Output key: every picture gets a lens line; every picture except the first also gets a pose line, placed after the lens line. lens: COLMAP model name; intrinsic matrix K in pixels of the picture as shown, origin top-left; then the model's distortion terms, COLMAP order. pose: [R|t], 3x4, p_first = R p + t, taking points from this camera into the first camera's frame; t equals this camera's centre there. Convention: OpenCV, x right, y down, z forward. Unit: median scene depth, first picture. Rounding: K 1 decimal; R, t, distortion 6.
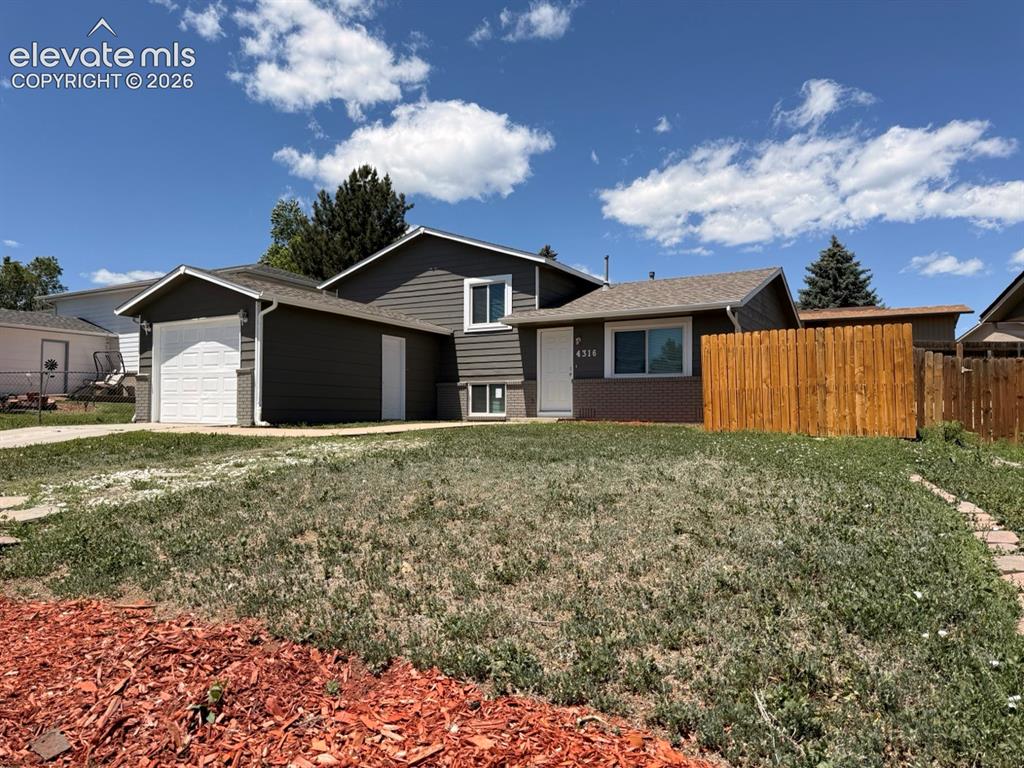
lens RADIAL K [[724.1, 0, 510.1], [0, 724.1, 384.6], [0, 0, 1]] dist [0.067451, -0.007664]
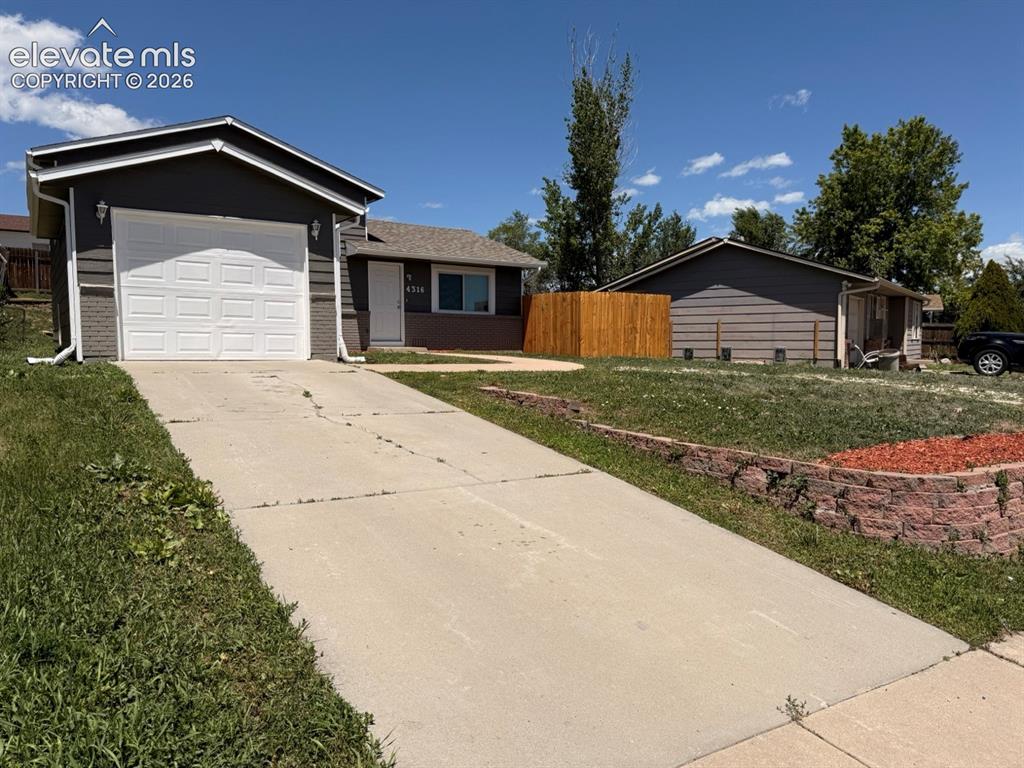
lens RADIAL K [[724.1, 0, 510.0], [0, 724.1, 385.1], [0, 0, 1]] dist [0.067451, -0.007664]
pose [[0.444810, -0.057222, 0.893795, -0.880529], [-0.047633, 0.995033, 0.087408, -0.000780], [-0.894357, -0.081454, 0.439875, 0.375572]]
